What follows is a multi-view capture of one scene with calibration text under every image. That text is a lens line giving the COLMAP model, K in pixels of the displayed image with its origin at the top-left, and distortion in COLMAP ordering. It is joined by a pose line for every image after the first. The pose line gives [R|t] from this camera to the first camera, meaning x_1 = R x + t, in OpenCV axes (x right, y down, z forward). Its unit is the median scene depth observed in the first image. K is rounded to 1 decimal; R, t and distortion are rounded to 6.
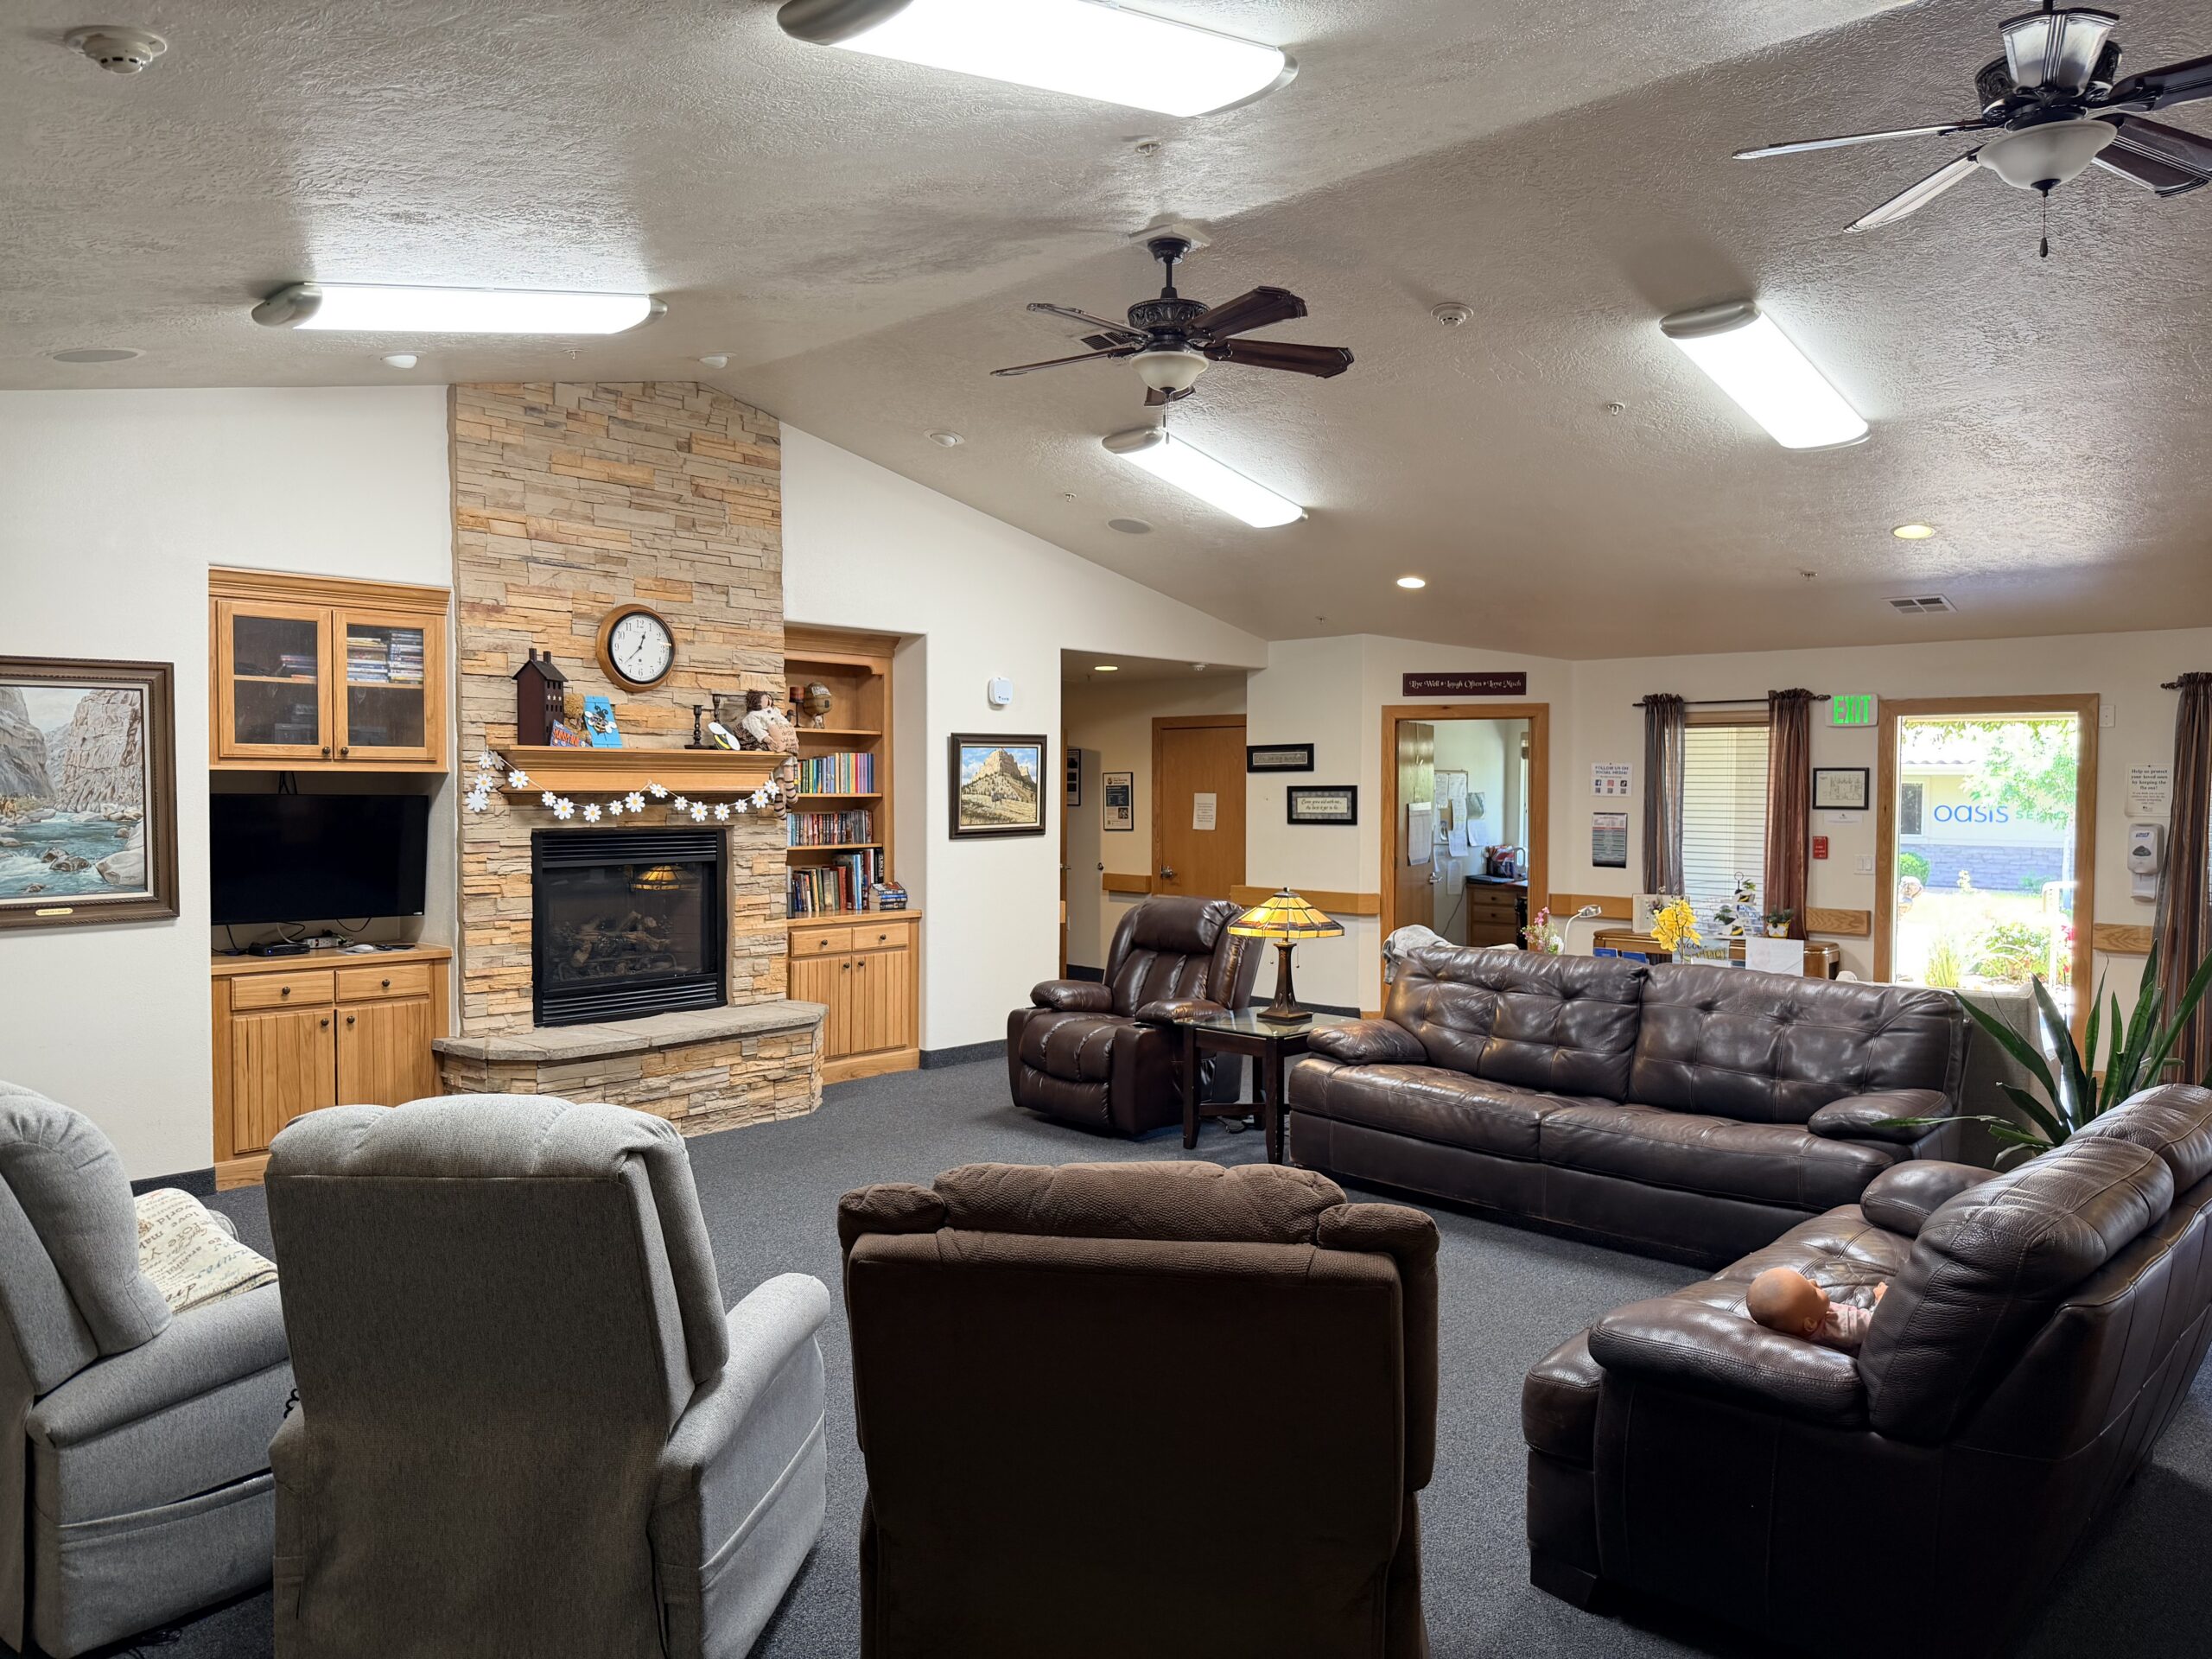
lens RADIAL K [[1553.1, 0, 1113.6], [0, 1553.1, 841.4], [0, 0, 1]] dist [0.093473, -0.112745]
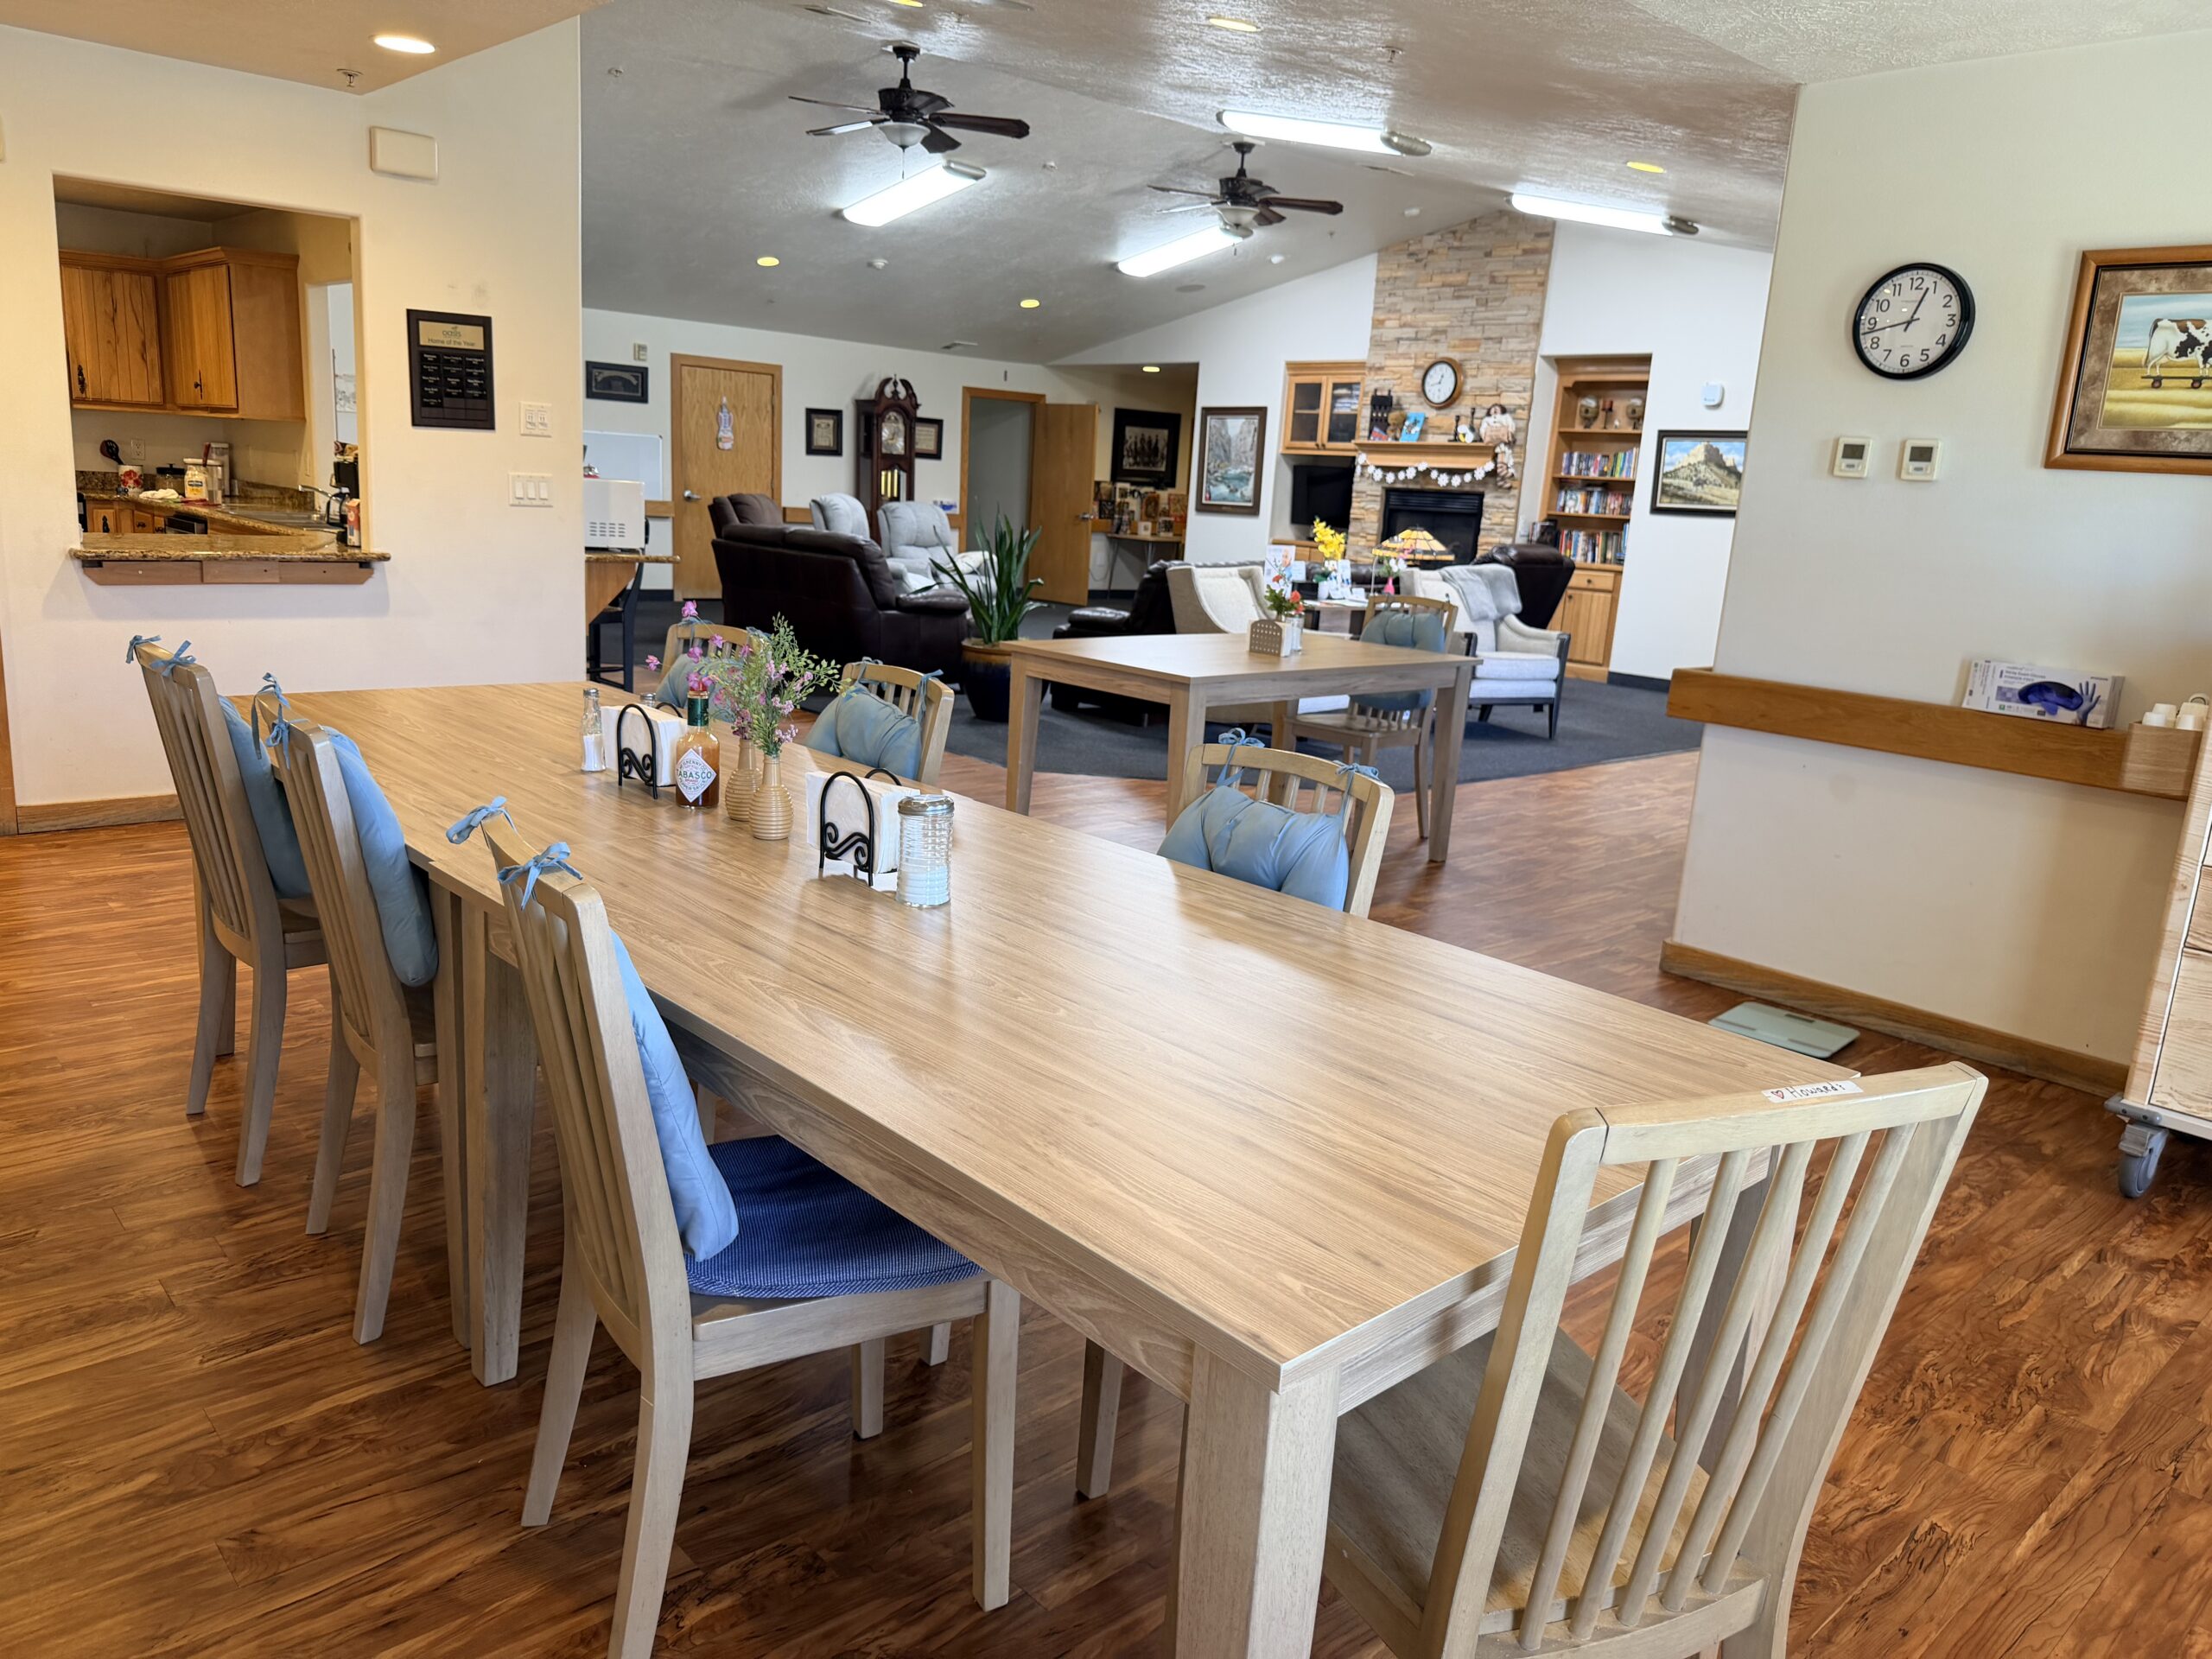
lens RADIAL K [[1562.0, 0, 1110.0], [0, 1562.0, 842.5], [0, 0, 1]] dist [0.066520, -0.037189]
pose [[-0.077377, 0.216880, -0.973127, 1.539201], [-0.095703, 0.969930, 0.223777, 0.016117], [0.992398, 0.110447, -0.054294, 0.778753]]
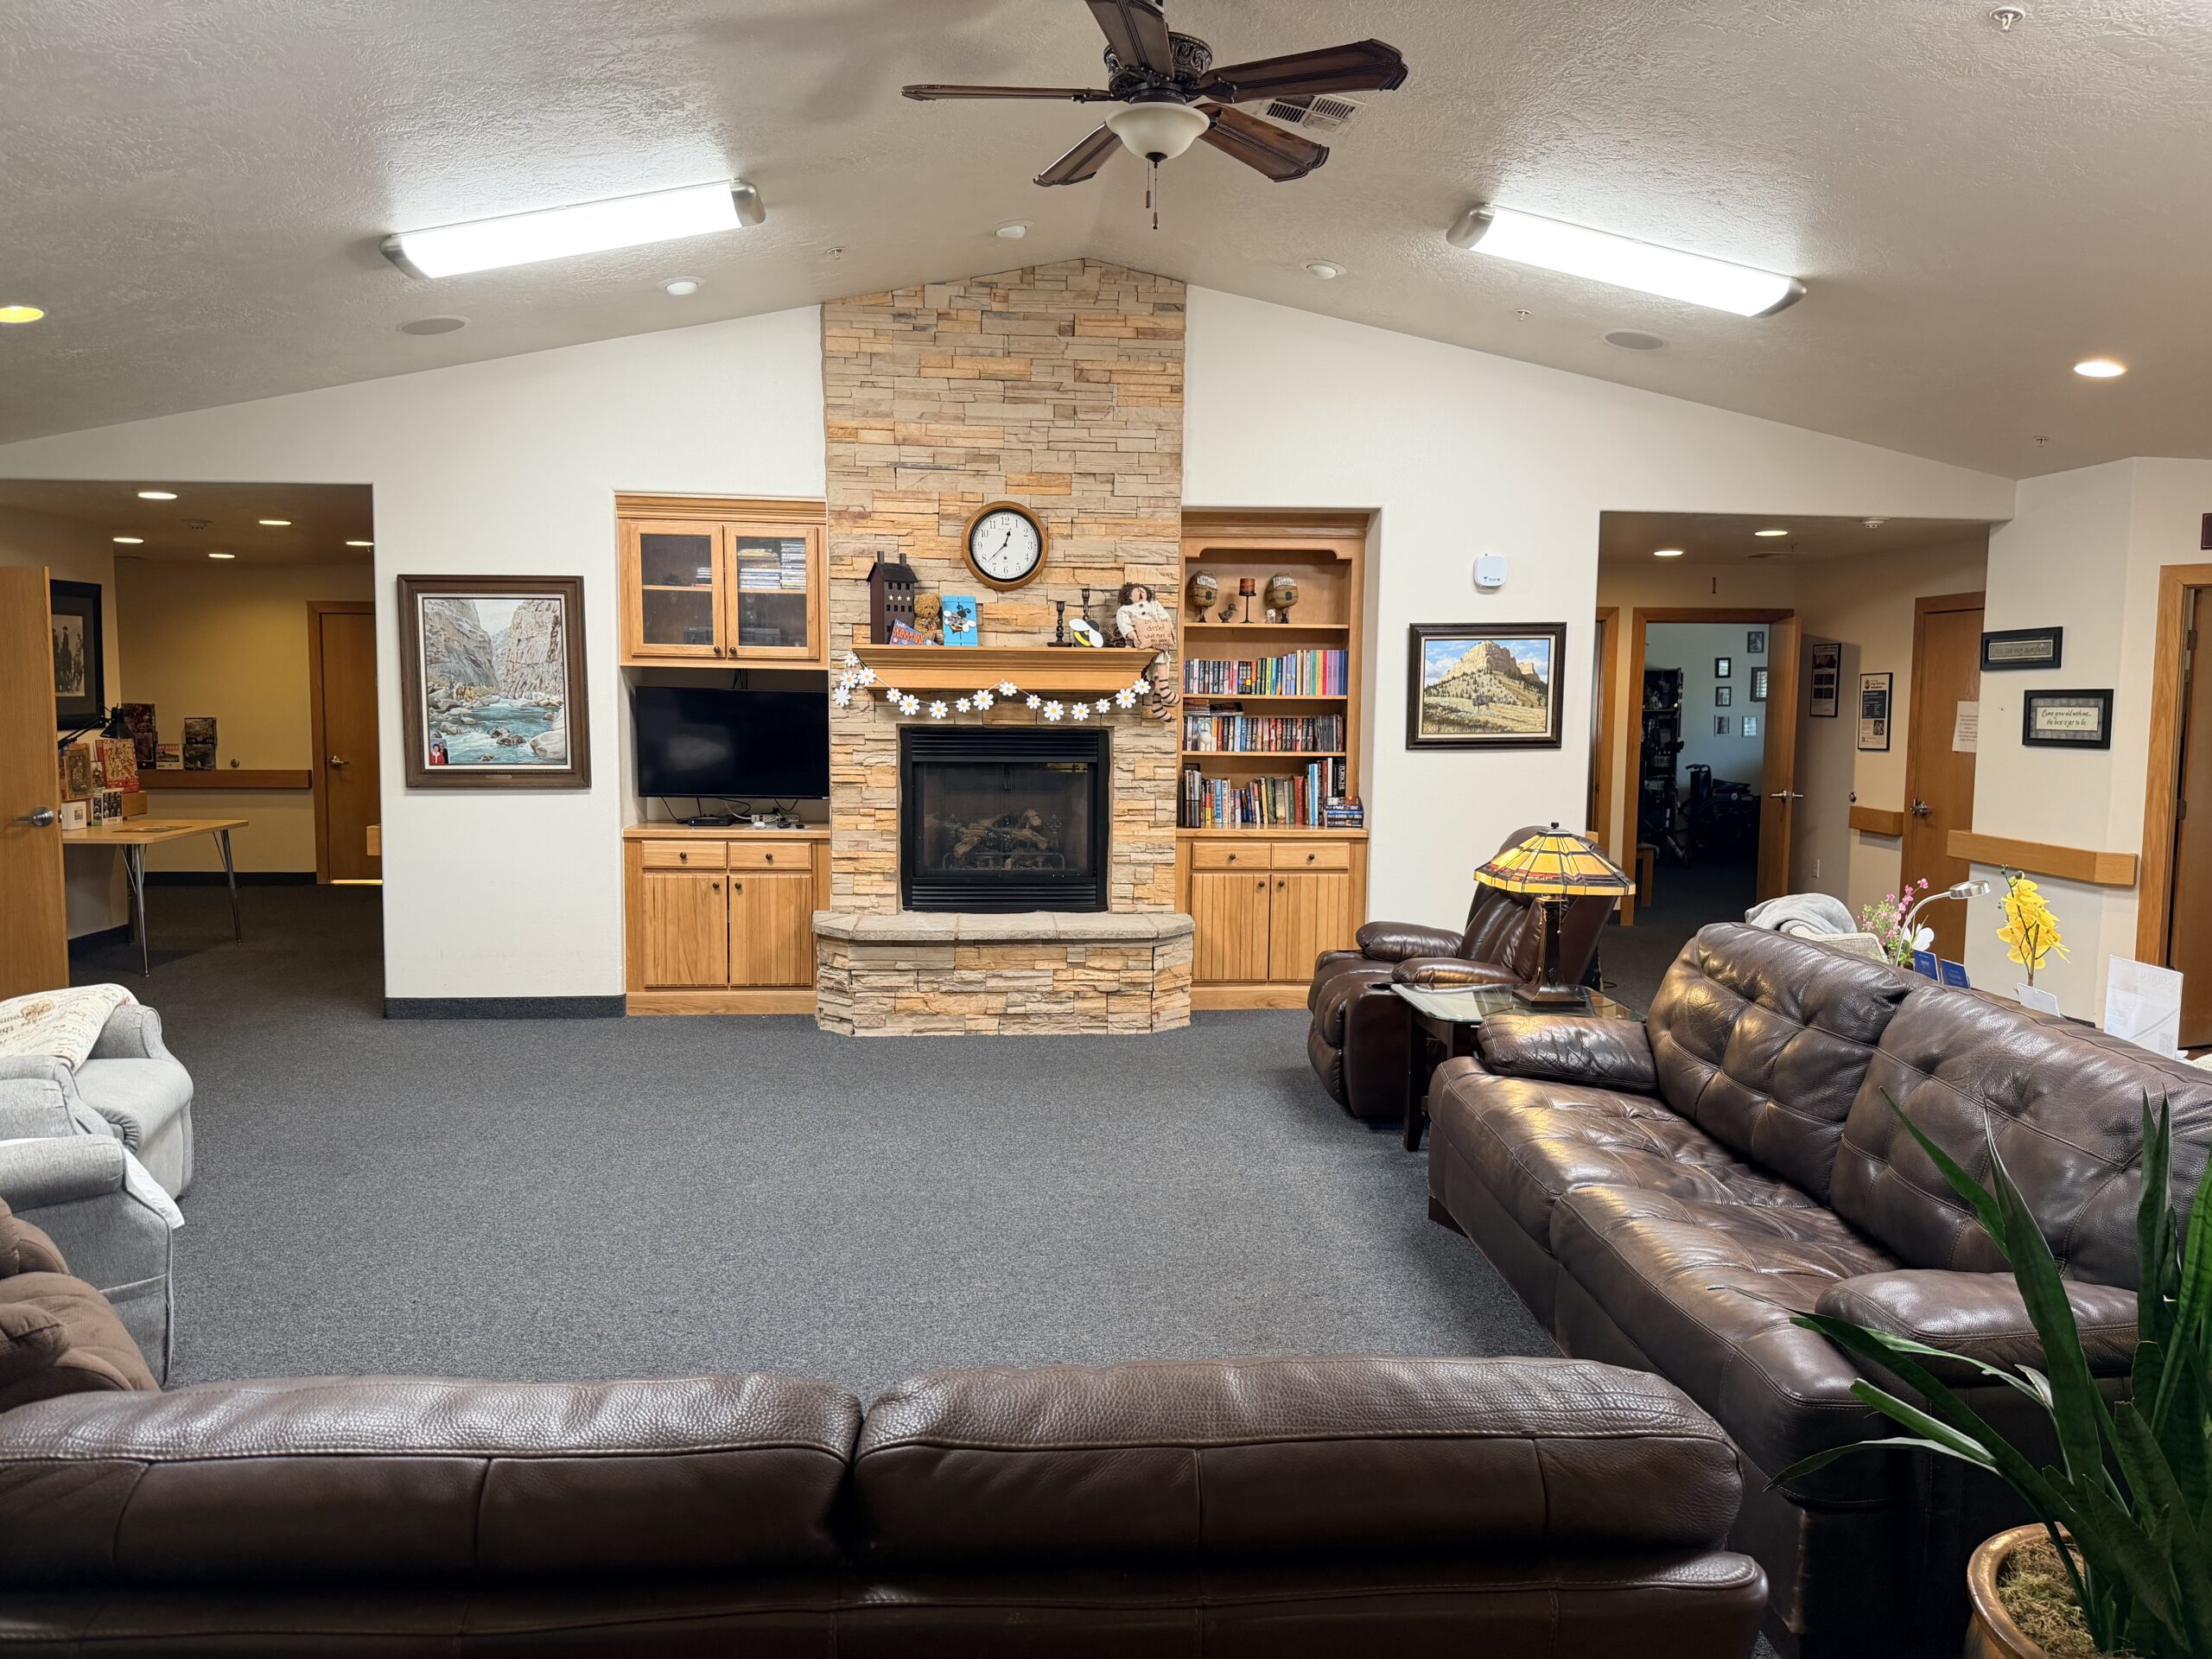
lens RADIAL K [[1553.1, 0, 1091.2], [0, 1553.1, 851.2], [0, 0, 1]] dist [0.093473, -0.112745]
pose [[0.738688, 0.074320, -0.669938, 0.414589], [-0.032678, 0.996683, 0.074536, -0.004707], [0.673255, -0.033167, 0.738666, 0.294246]]
